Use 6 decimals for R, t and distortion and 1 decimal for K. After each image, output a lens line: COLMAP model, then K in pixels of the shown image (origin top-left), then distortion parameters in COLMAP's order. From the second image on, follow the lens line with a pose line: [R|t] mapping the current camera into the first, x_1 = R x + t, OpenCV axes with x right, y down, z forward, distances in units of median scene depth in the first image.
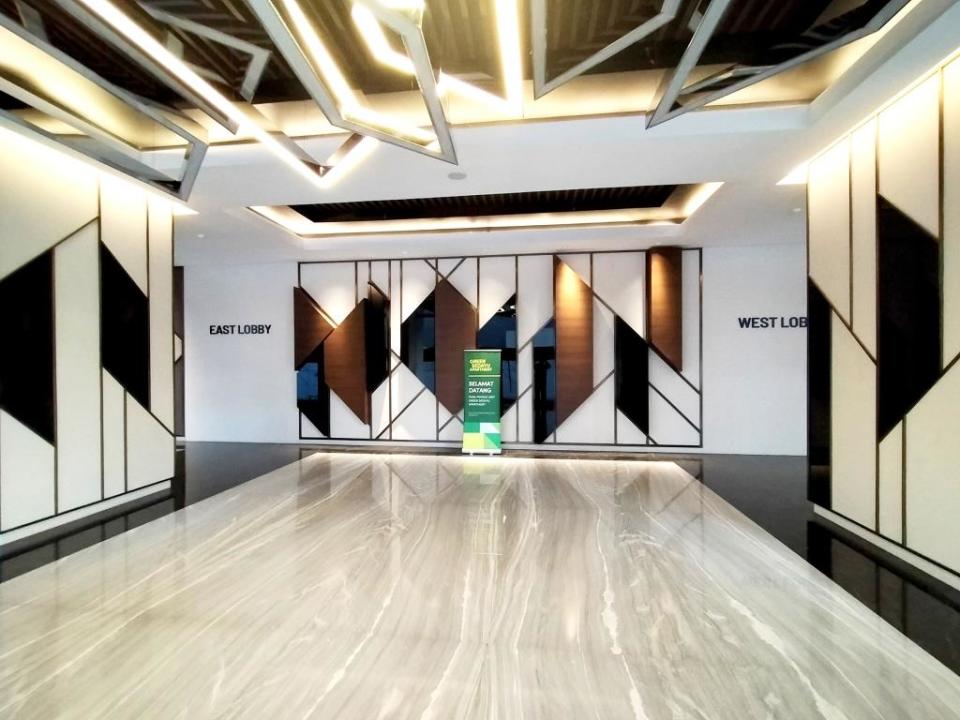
lens RADIAL K [[446.2, 0, 479.5], [0, 446.2, 361.7], [0, 0, 1]] dist [-0.002724, -0.000277]
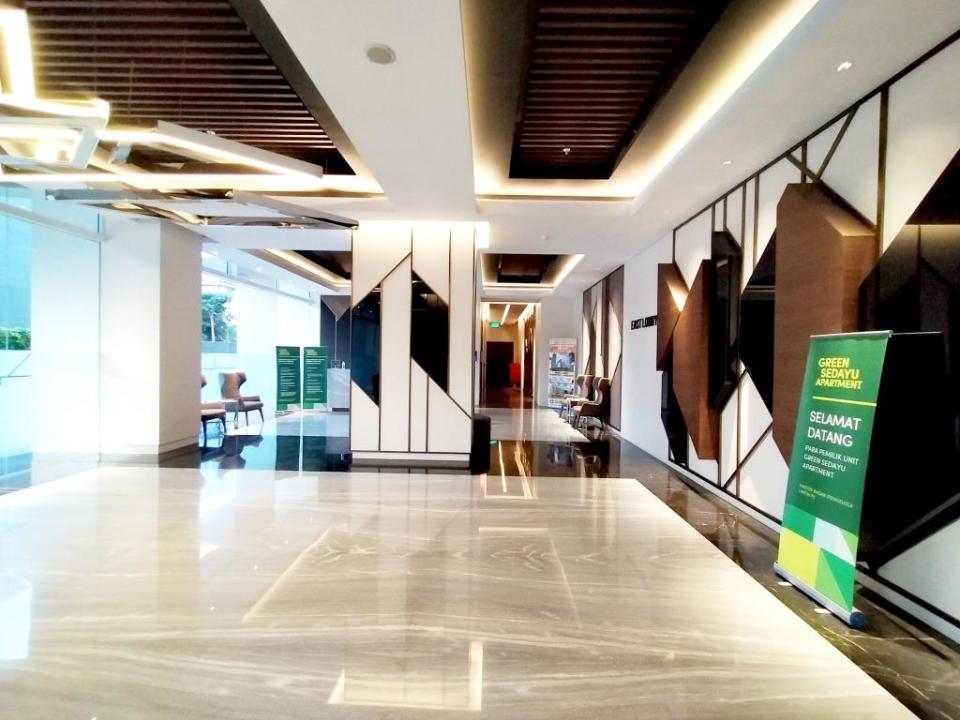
lens RADIAL K [[446.2, 0, 481.4], [0, 446.2, 358.8], [0, 0, 1]] dist [-0.002724, -0.000277]
pose [[0.103705, 0.012012, -0.994536, 0.357191], [-0.018378, 0.999779, 0.010159, -0.002273], [0.994438, 0.017224, 0.103903, 0.655392]]
